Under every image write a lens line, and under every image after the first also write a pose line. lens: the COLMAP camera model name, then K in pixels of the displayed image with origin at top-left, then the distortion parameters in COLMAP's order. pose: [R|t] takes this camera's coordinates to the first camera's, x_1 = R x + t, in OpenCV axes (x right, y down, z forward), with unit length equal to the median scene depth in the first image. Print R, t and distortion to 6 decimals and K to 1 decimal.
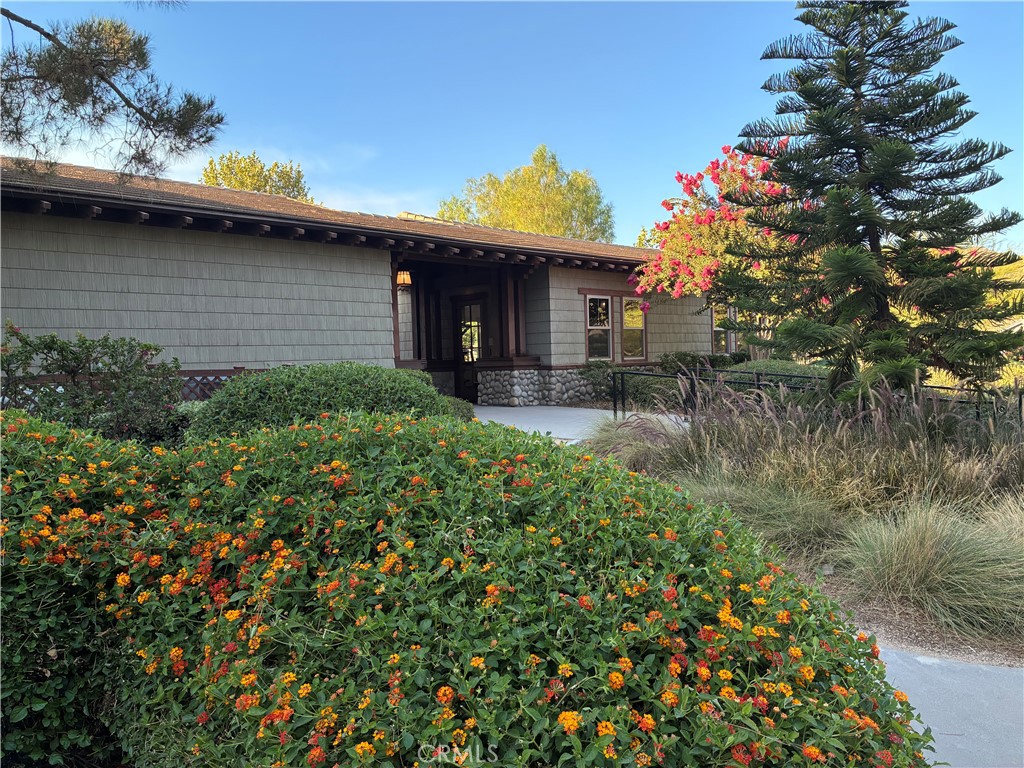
lens RADIAL K [[765.0, 0, 512.6], [0, 765.0, 378.2], [0, 0, 1]] dist [0.012431, -0.009682]
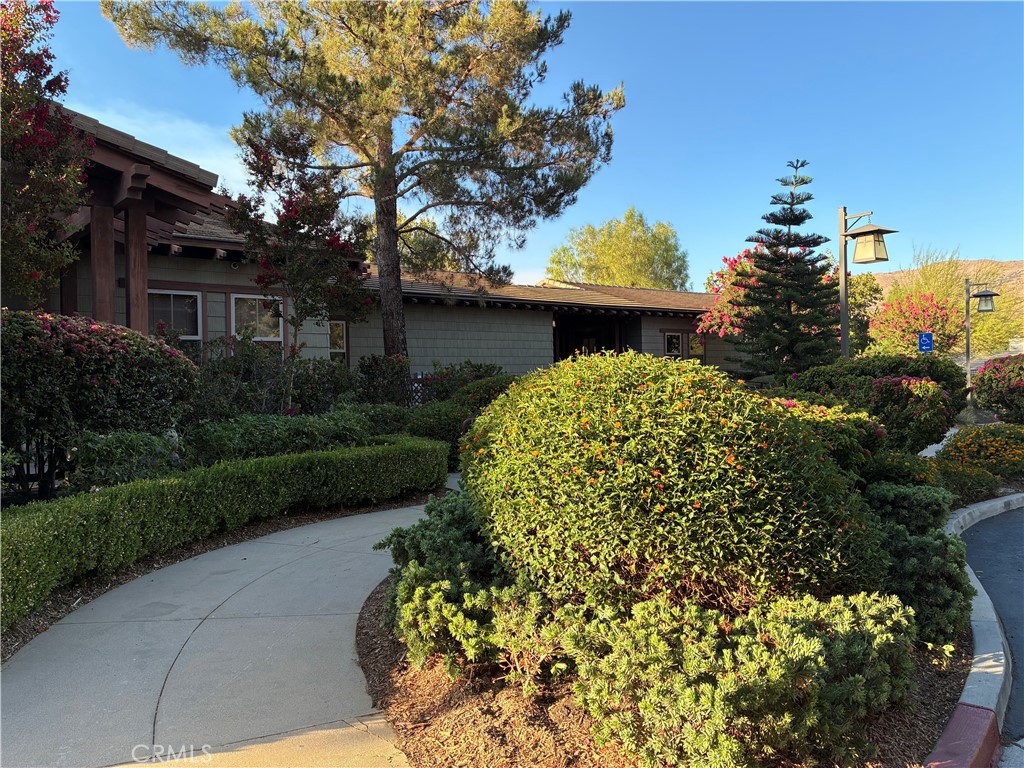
lens RADIAL K [[765.0, 0, 512.6], [0, 765.0, 378.2], [0, 0, 1]] dist [0.012431, -0.009682]
pose [[0.994815, 0.011731, -0.101017, -0.056678], [-0.013490, 0.999769, -0.016748, 0.014815], [0.100798, 0.018024, 0.994744, -0.608885]]
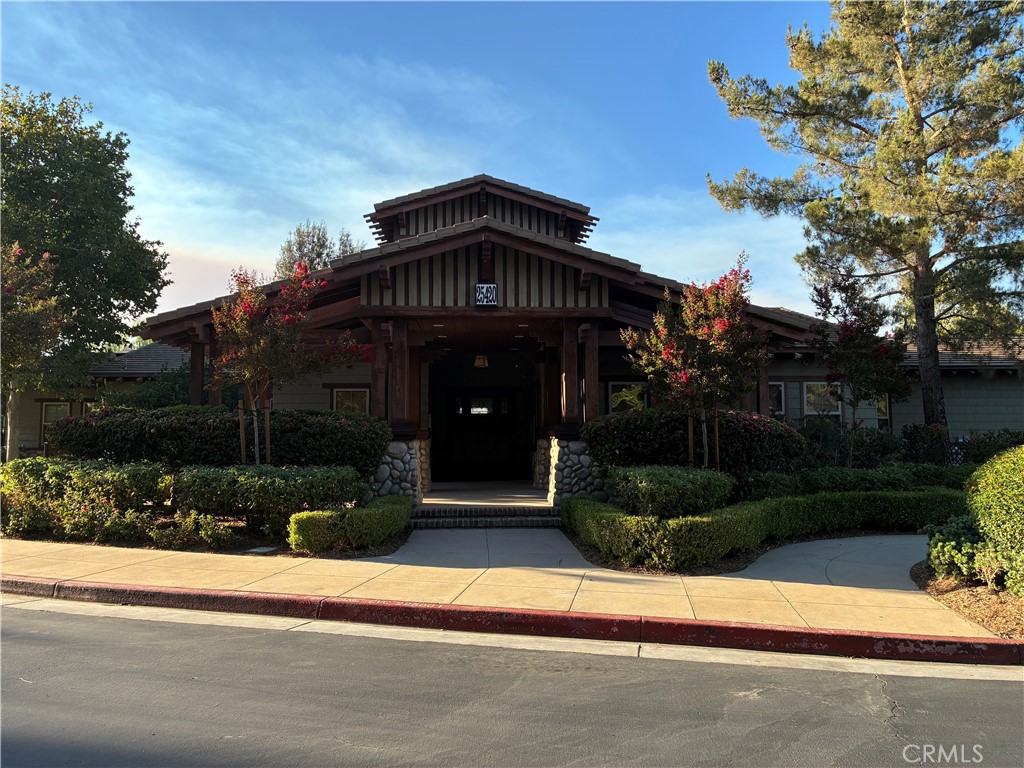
lens RADIAL K [[765.0, 0, 512.6], [0, 765.0, 378.2], [0, 0, 1]] dist [0.012431, -0.009682]
pose [[0.723292, -0.020529, -0.690237, 0.066443], [-0.036997, 0.996970, -0.068420, 0.005133], [0.689550, 0.075025, 0.720342, -1.043668]]
